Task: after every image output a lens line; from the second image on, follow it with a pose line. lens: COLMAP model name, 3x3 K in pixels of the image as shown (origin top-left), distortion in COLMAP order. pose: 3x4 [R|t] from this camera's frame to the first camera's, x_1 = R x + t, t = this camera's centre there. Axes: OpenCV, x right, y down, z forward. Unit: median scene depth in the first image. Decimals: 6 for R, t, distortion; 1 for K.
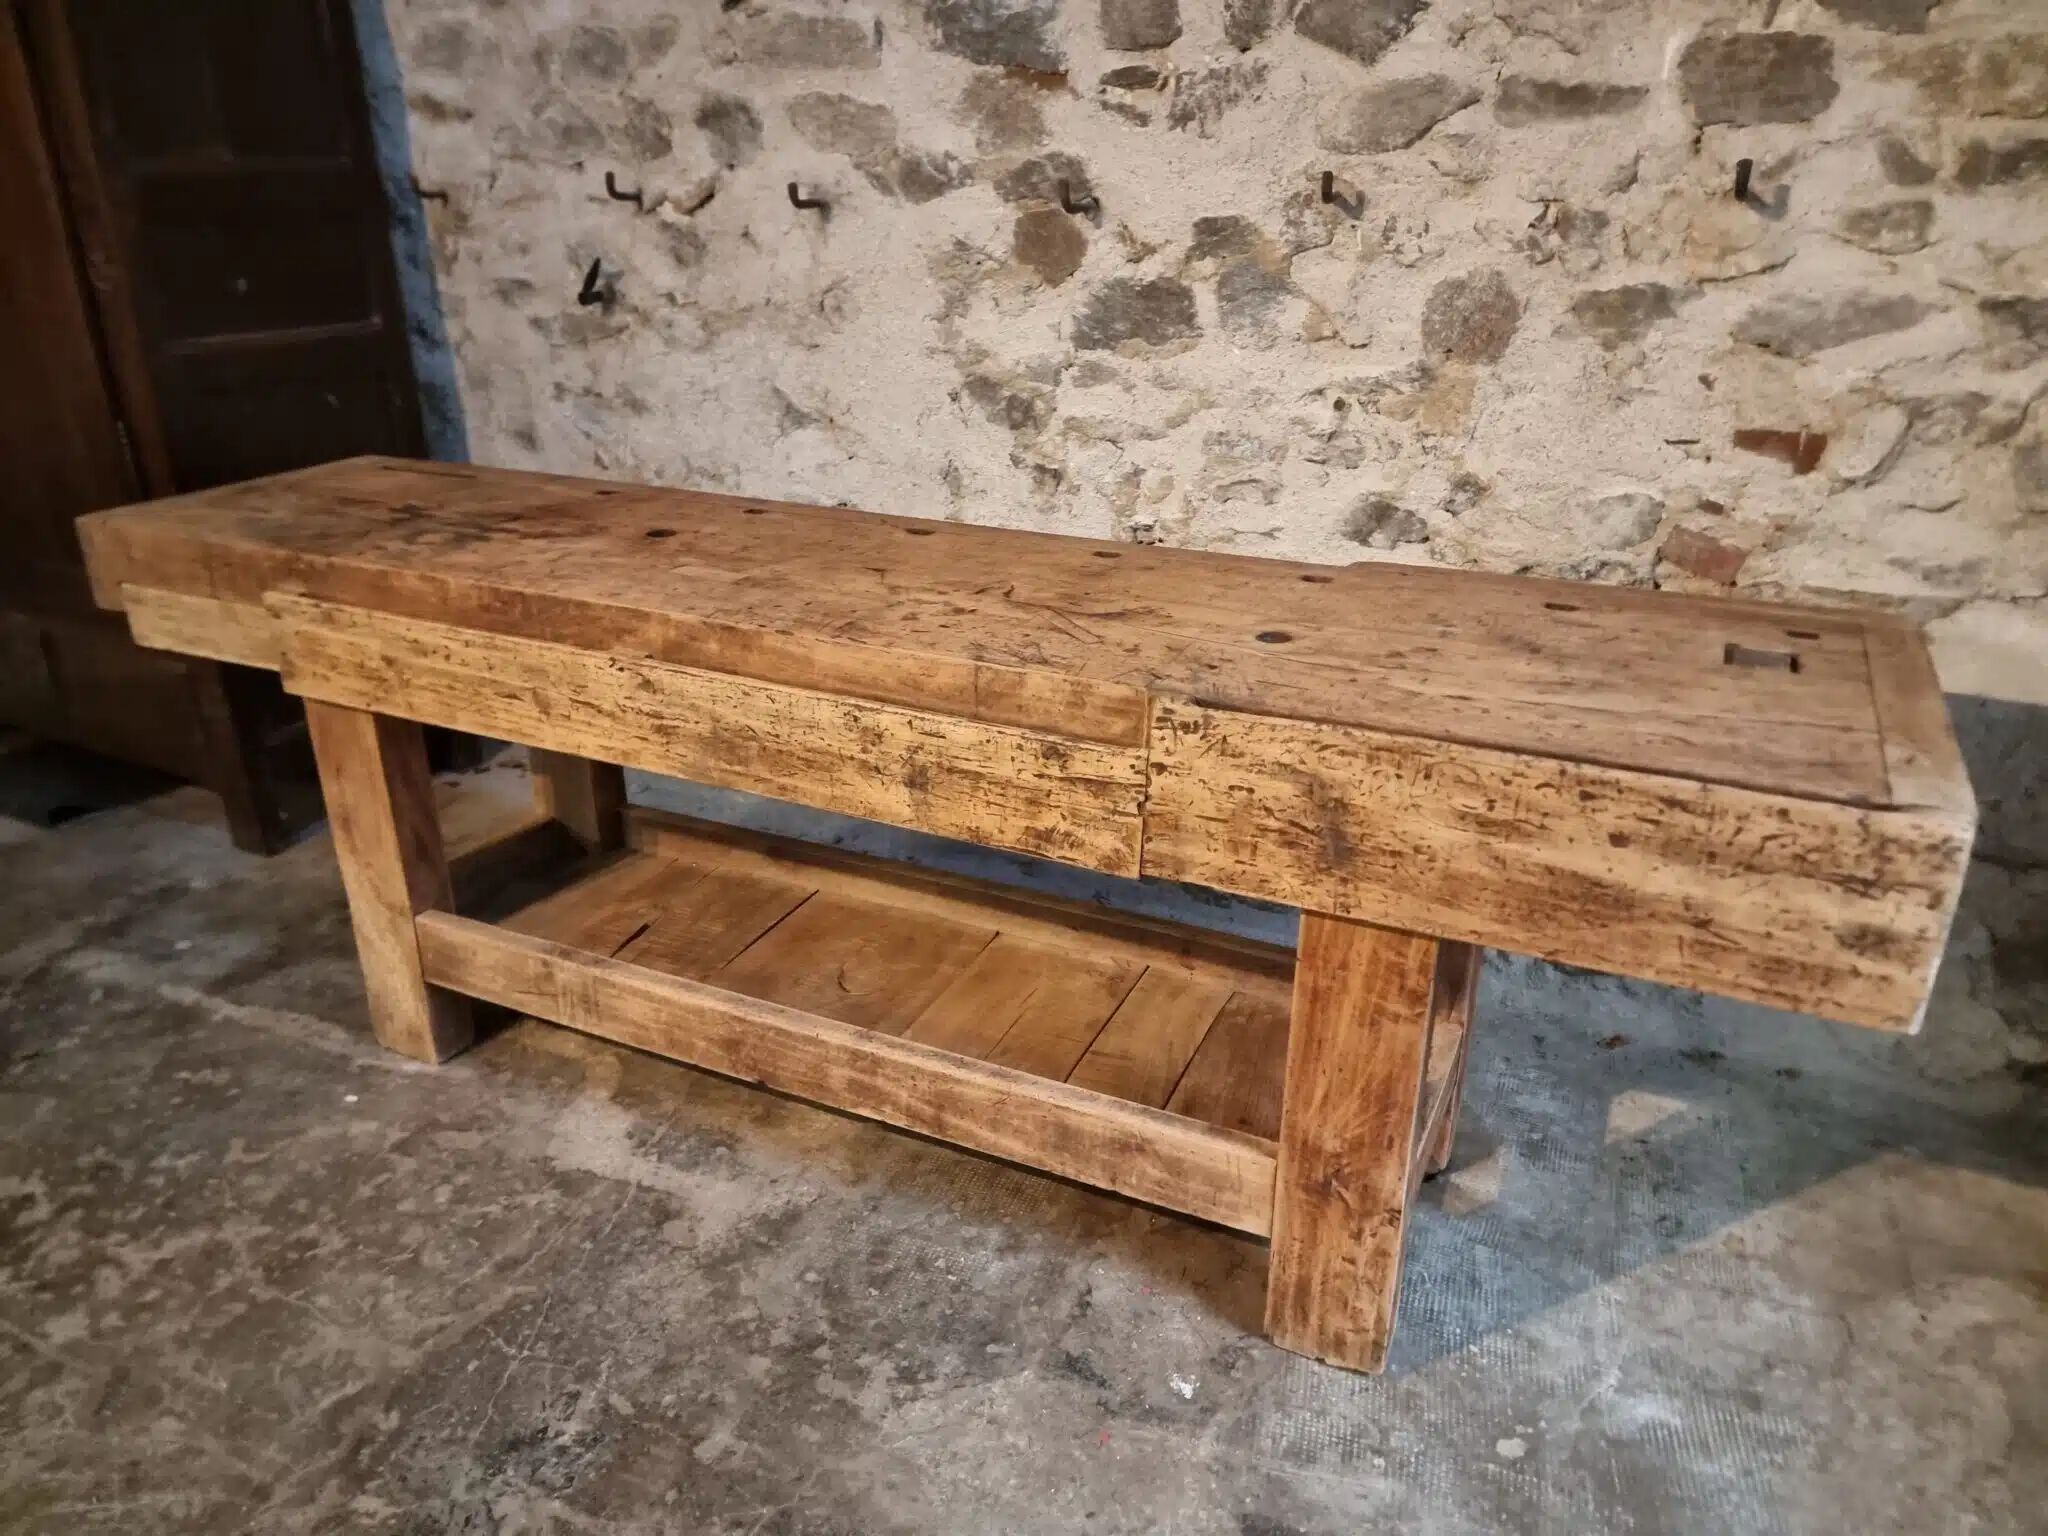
lens RADIAL K [[1434.2, 0, 1012.8], [0, 1434.2, 770.1], [0, 0, 1]] dist [0.069478, -0.053881]
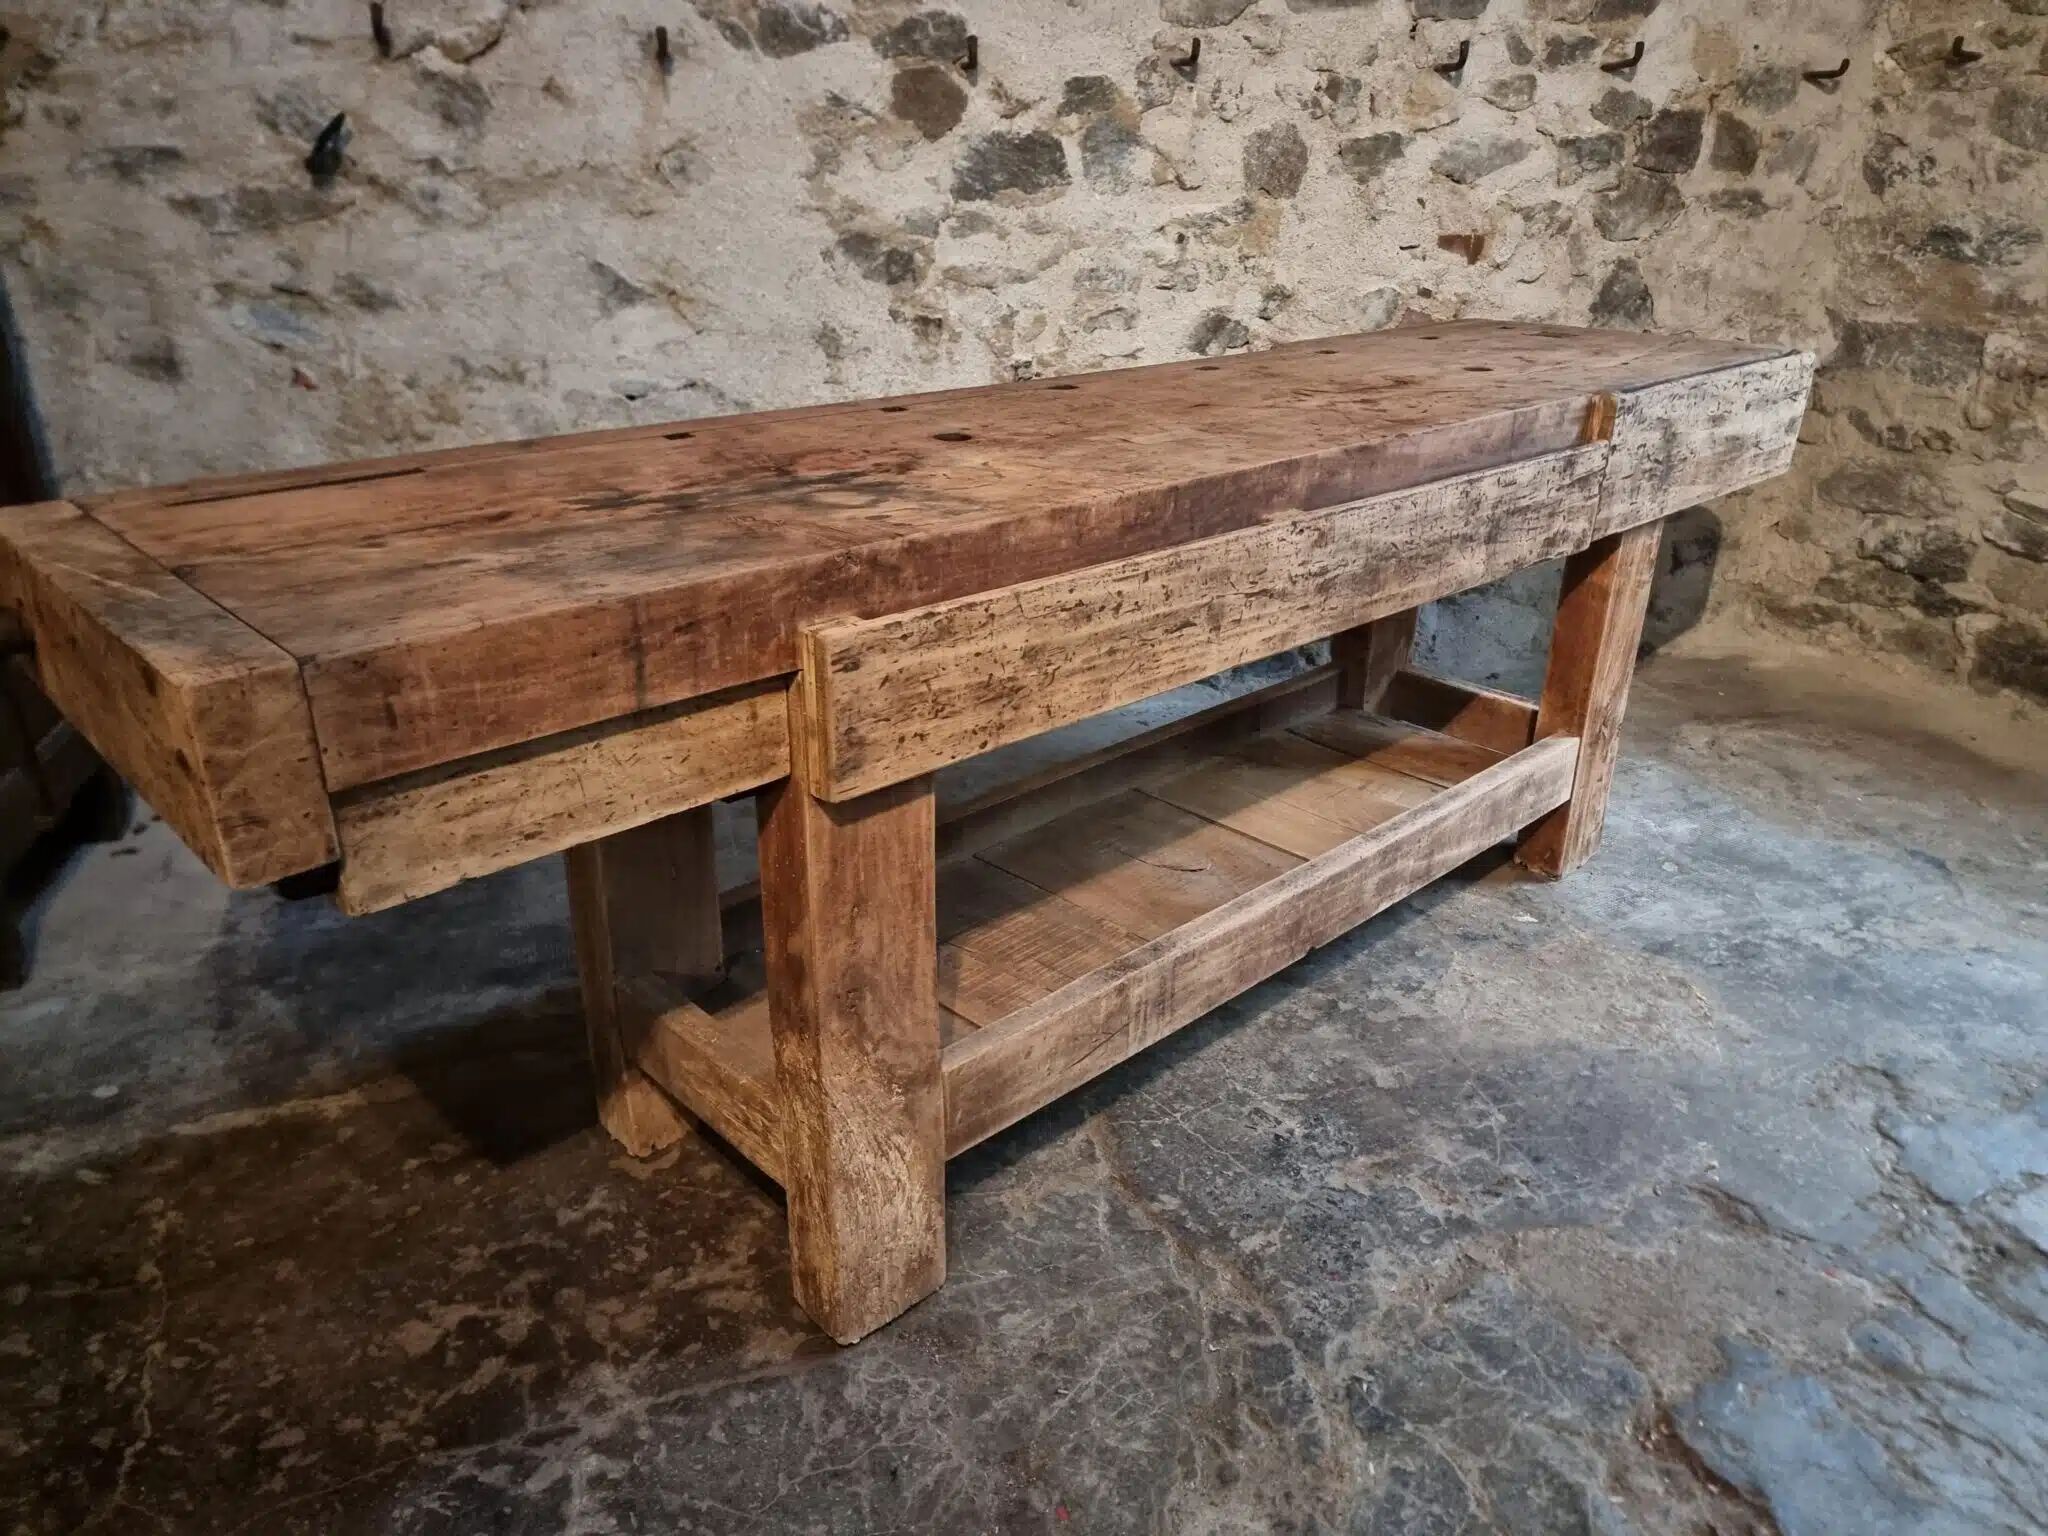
lens RADIAL K [[1430.9, 0, 1043.8], [0, 1430.9, 769.8], [0, 0, 1]] dist [0.062255, -0.057680]
pose [[0.701178, -0.264736, 0.662015, -0.789881], [0.262843, 0.959092, 0.105144, 0.021965], [-0.662769, 0.100282, 0.742079, 0.210052]]
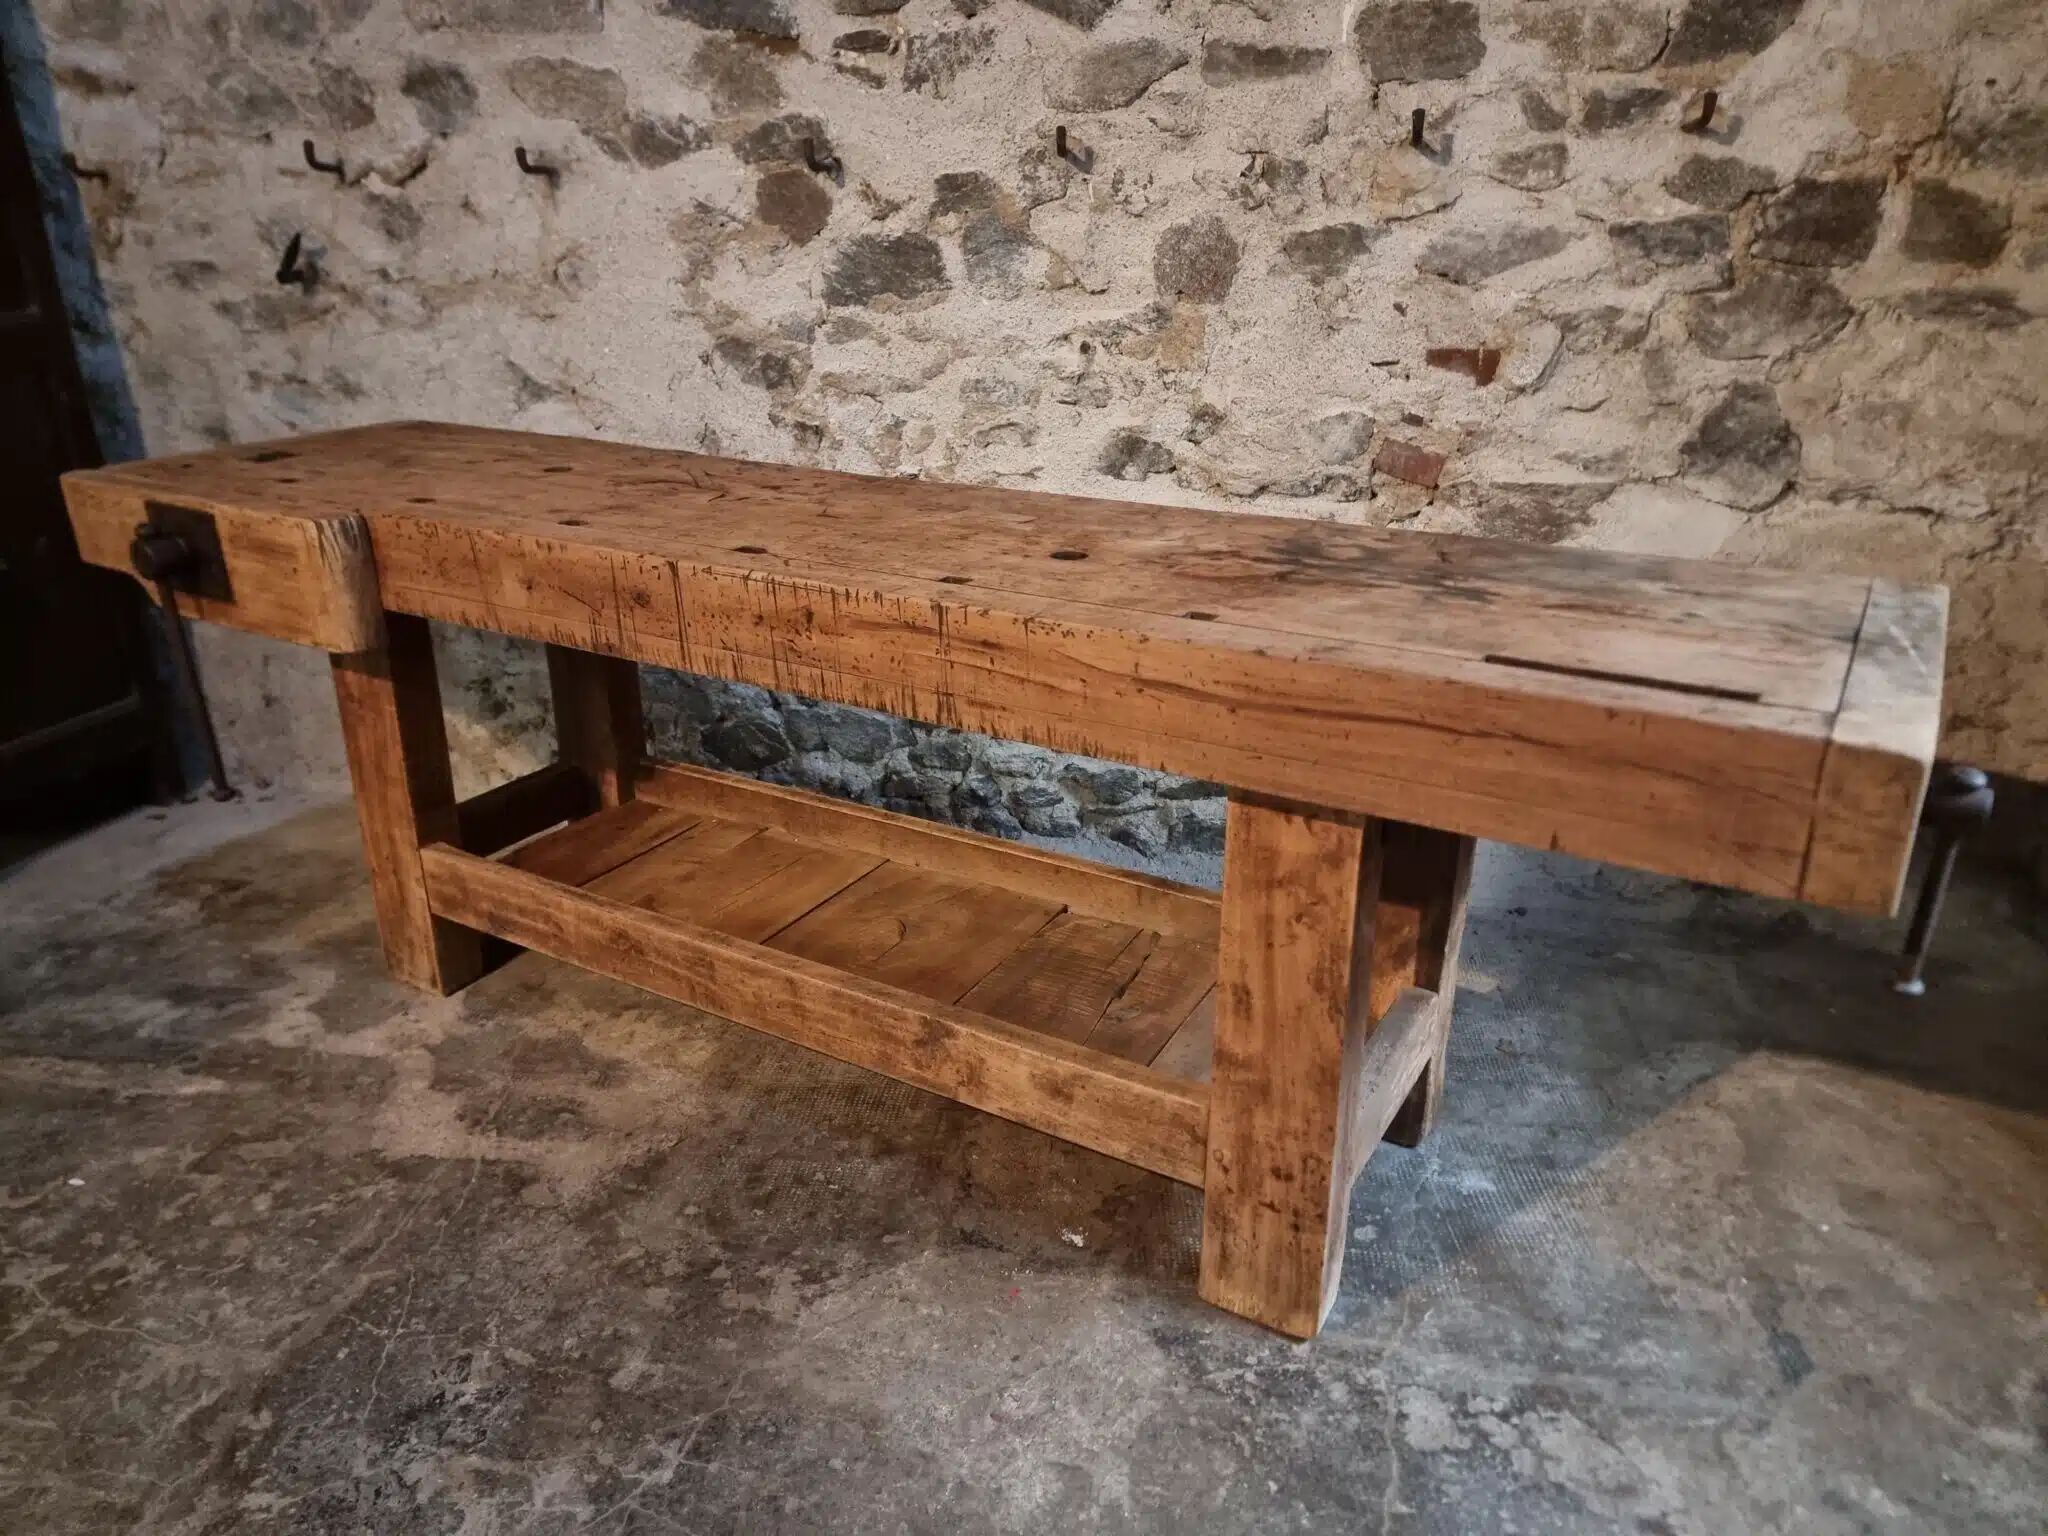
lens RADIAL K [[1426.1, 0, 1026.0], [0, 1426.1, 766.7], [0, 0, 1]] dist [0.067276, -0.063942]
pose [[0.968494, -0.096882, 0.229421, -0.092857], [0.102738, 0.994614, -0.013690, 0.068700], [-0.226859, 0.036829, 0.973231, -0.021289]]
